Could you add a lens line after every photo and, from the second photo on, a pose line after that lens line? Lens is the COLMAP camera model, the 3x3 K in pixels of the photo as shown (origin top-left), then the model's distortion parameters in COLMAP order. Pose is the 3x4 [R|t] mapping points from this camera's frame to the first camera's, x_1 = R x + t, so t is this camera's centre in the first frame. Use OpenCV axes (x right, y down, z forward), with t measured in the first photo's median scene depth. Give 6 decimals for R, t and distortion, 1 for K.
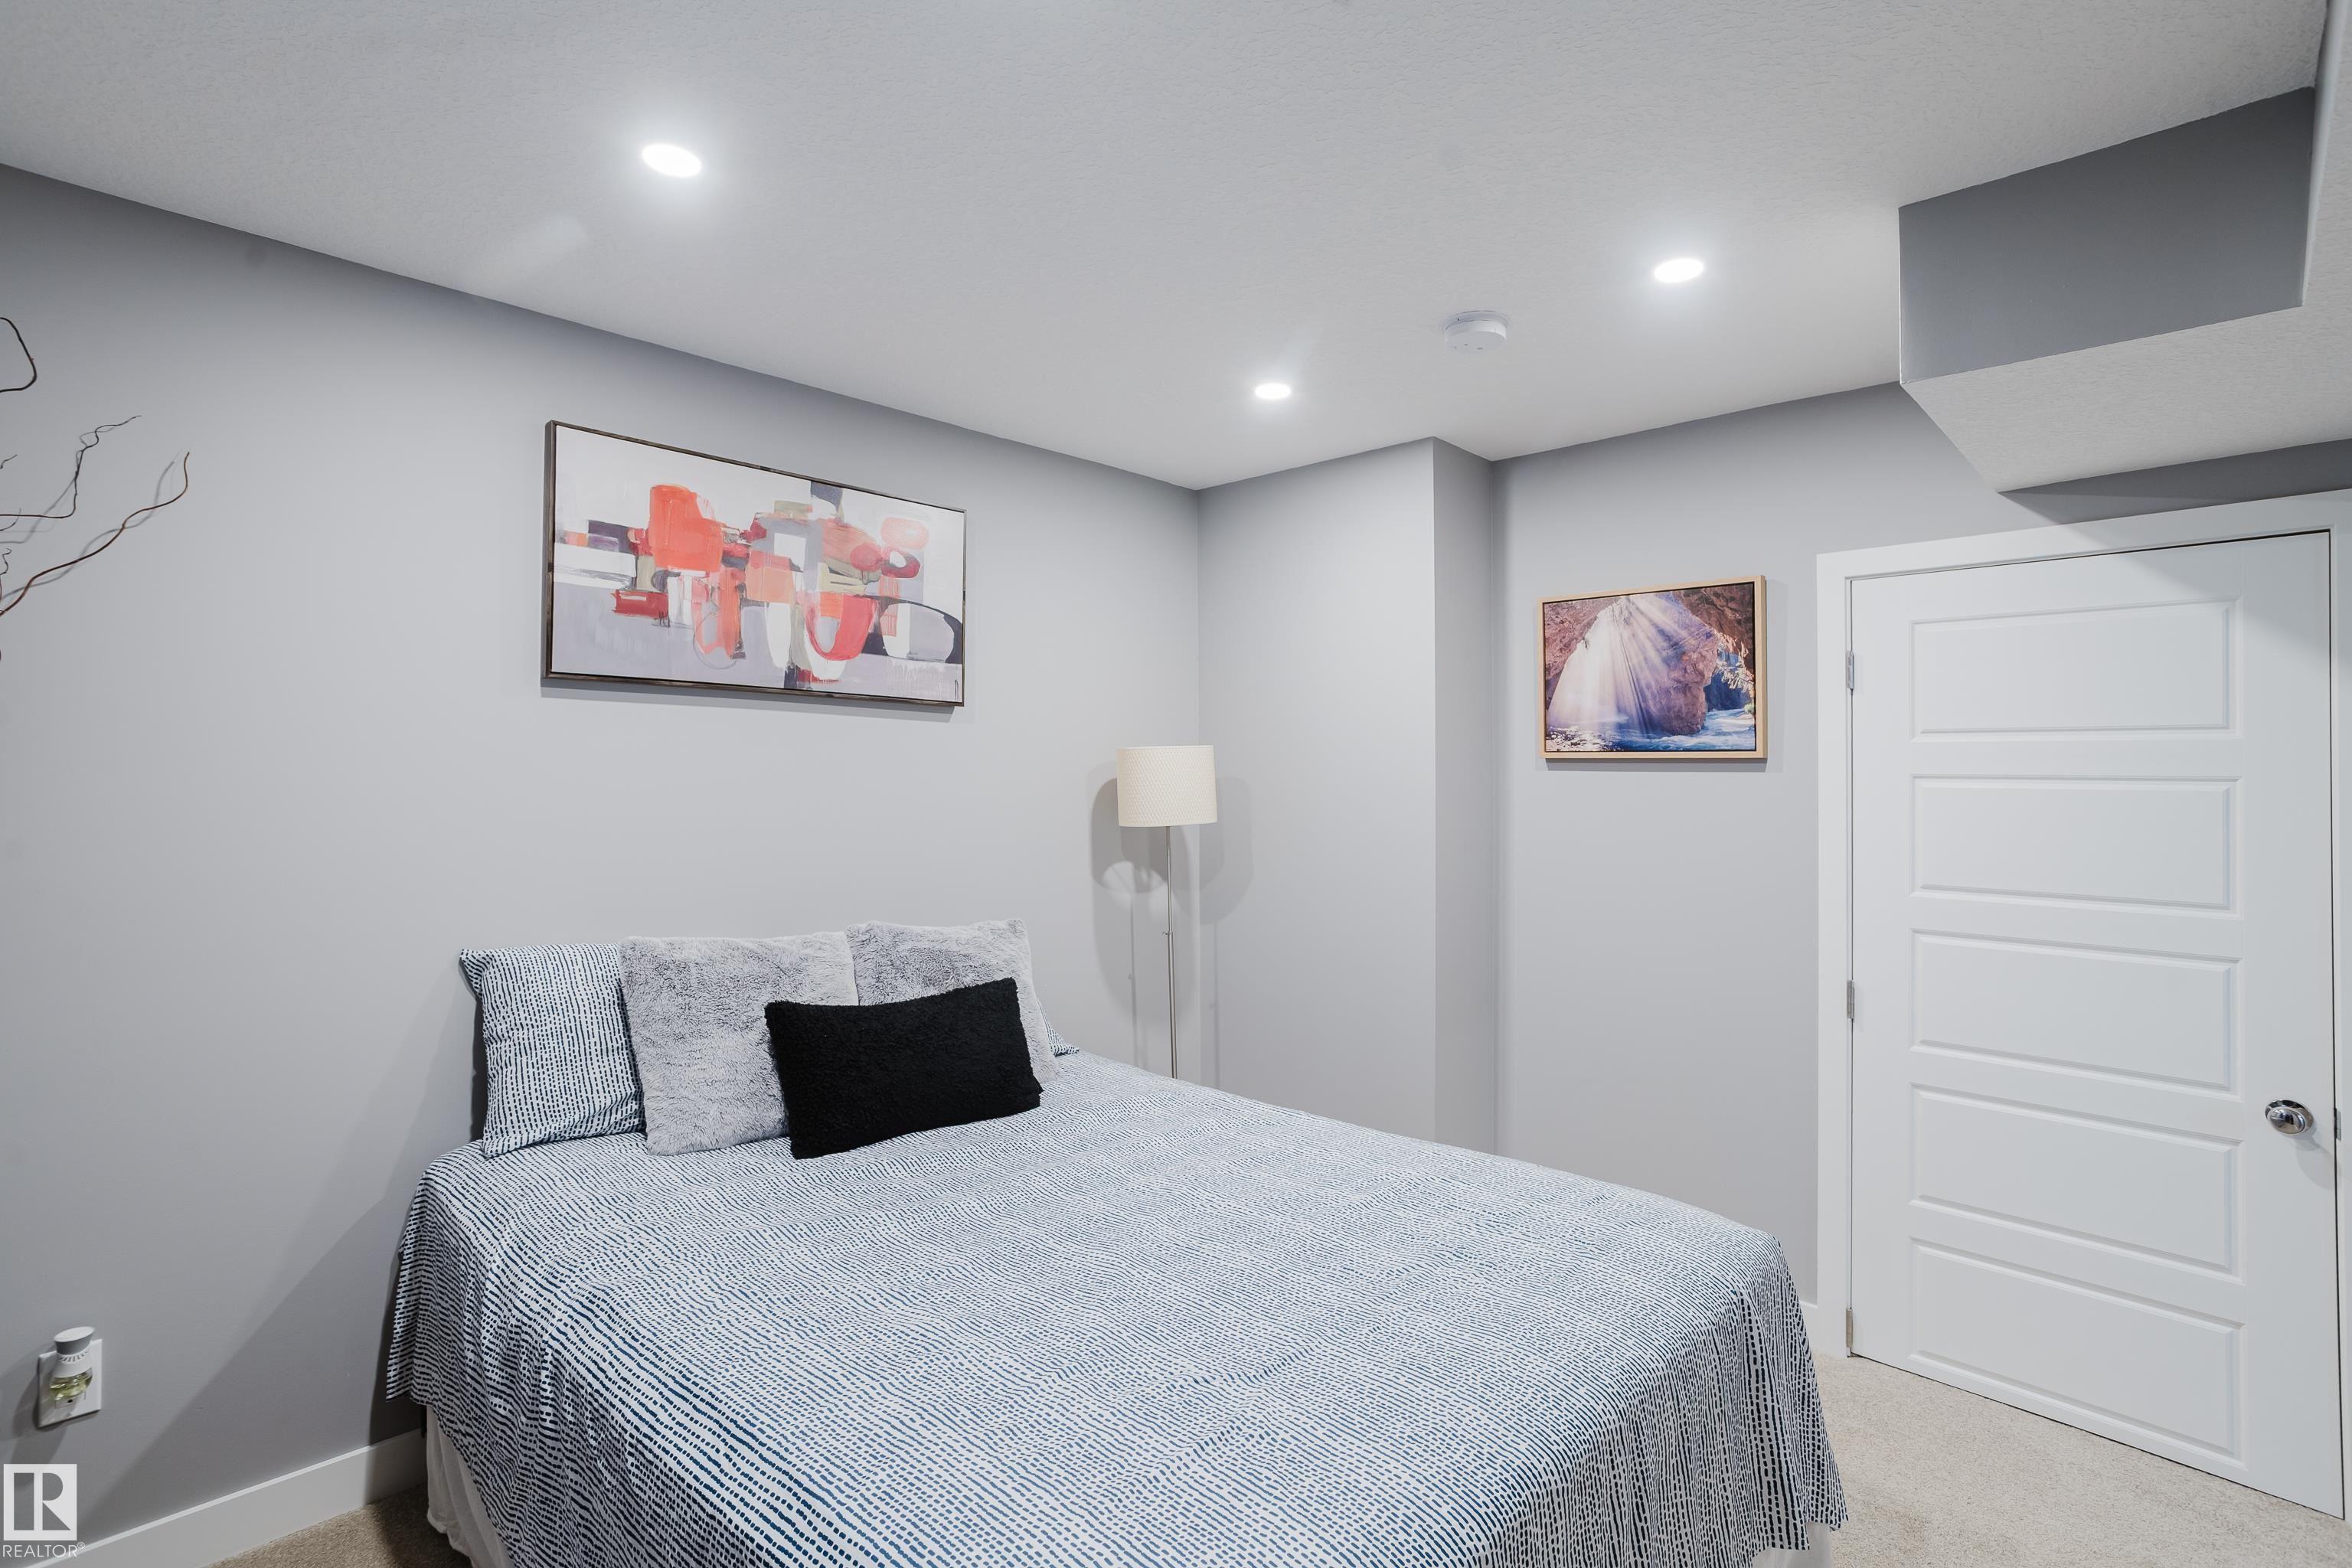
lens RADIAL K [[1142.9, 0, 1170.4], [0, 1142.9, 766.5], [0, 0, 1]] dist [-0.006180, -0.000087]
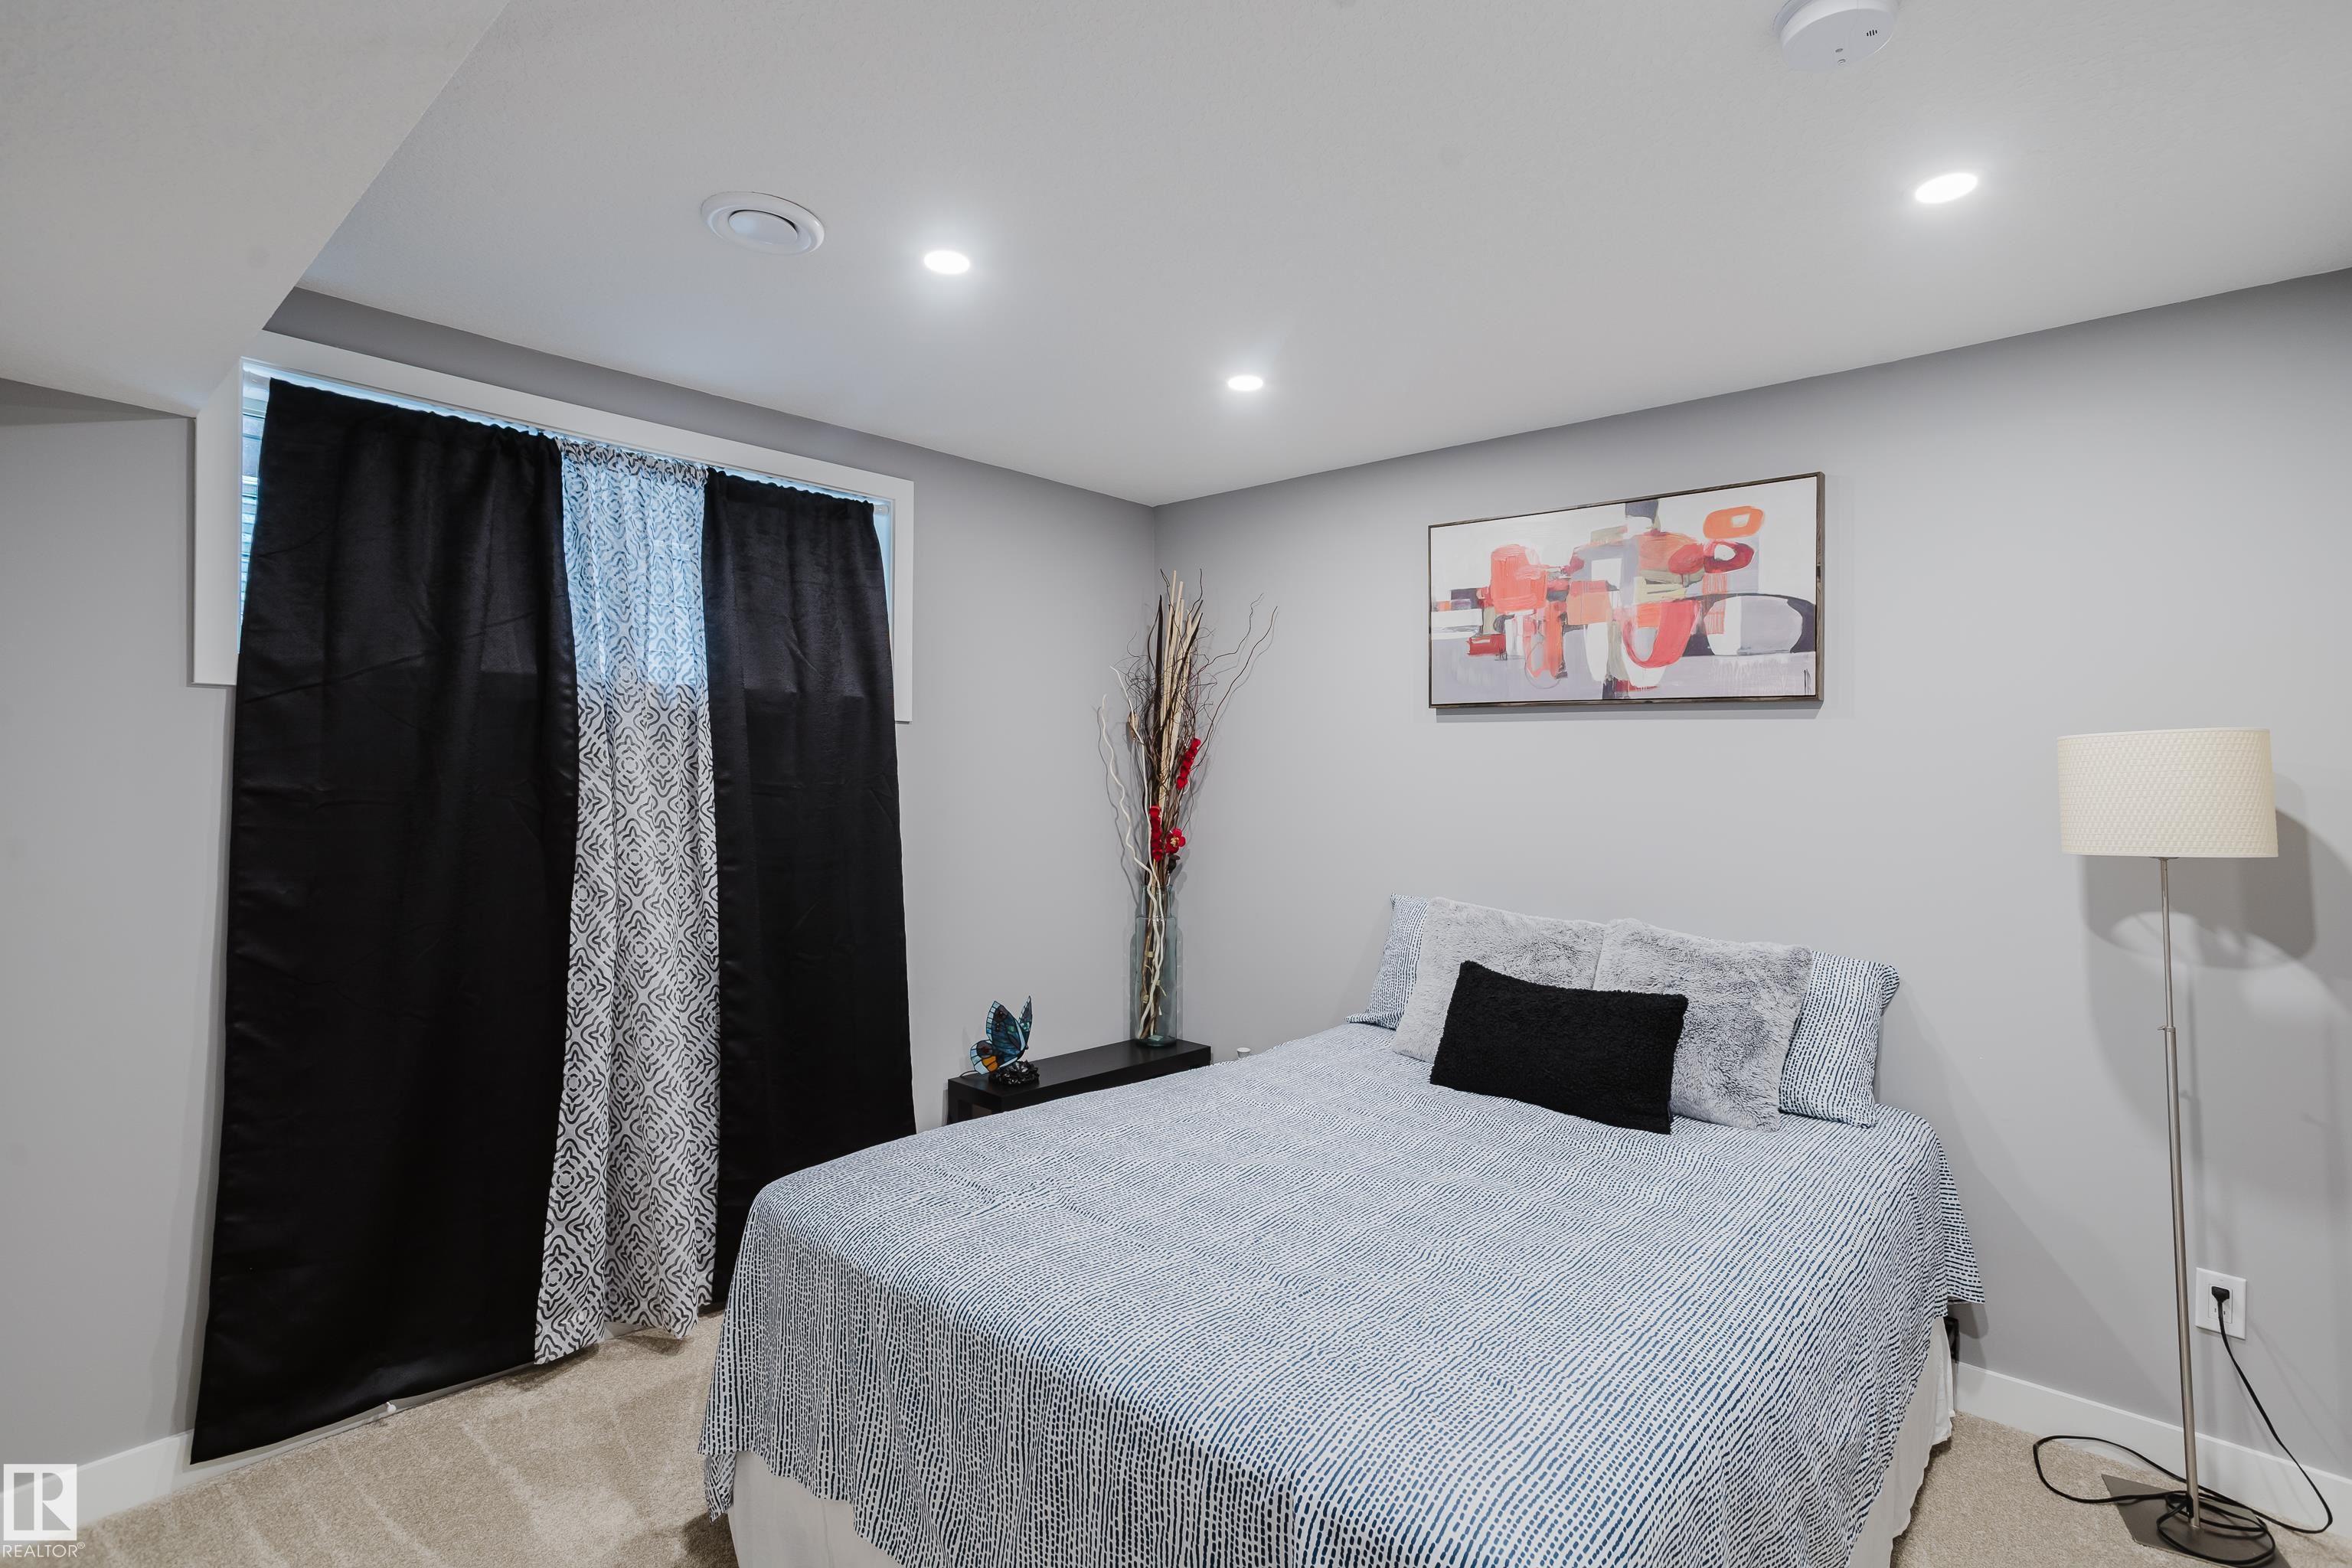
lens RADIAL K [[1142.9, 0, 1171.9], [0, 1142.9, 790.1], [0, 0, 1]] dist [-0.006180, -0.000087]
pose [[0.076309, 0.000156, -0.997084, 0.724003], [-0.003412, 0.999994, -0.000105, 0.020161], [0.997078, 0.003410, 0.076309, 0.501071]]
